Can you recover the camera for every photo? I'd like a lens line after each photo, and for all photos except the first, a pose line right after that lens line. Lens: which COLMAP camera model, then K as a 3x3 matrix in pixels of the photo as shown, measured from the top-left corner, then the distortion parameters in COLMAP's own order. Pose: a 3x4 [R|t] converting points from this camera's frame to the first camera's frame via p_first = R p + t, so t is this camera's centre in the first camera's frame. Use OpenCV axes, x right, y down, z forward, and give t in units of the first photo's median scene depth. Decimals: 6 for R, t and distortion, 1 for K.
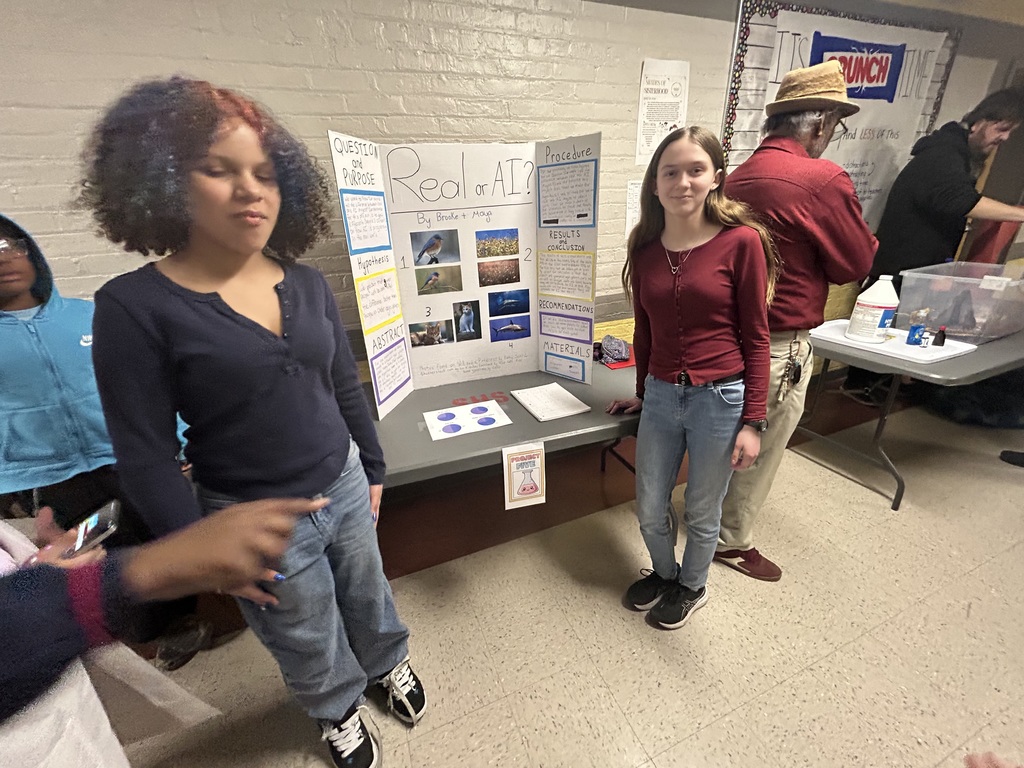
lens RADIAL K [[413.5, 0, 509.3], [0, 413.5, 384.6], [0, 0, 1]] dist [-0.000748, 0.002189]
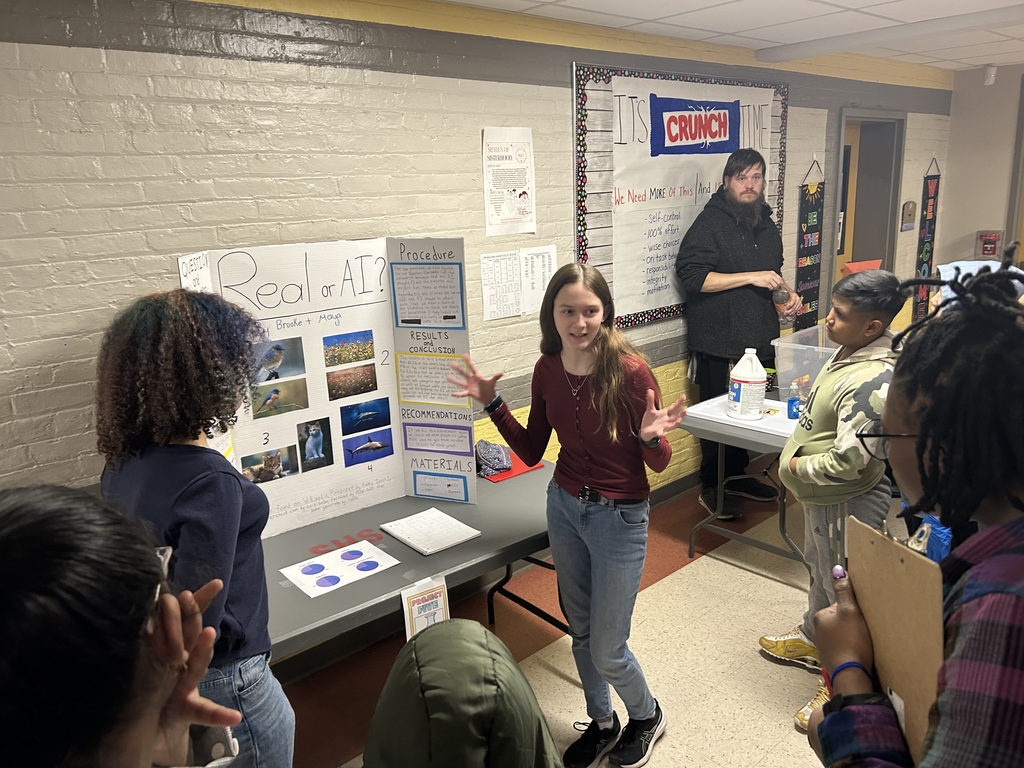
lens RADIAL K [[764.9, 0, 512.4], [0, 764.9, 380.1], [0, 0, 1]] dist [0.058154, -0.010201]
pose [[0.939136, -0.075442, 0.335159, -0.229462], [0.132138, 0.979862, -0.149698, -0.005328], [-0.317116, 0.184874, 0.930193, -0.496226]]
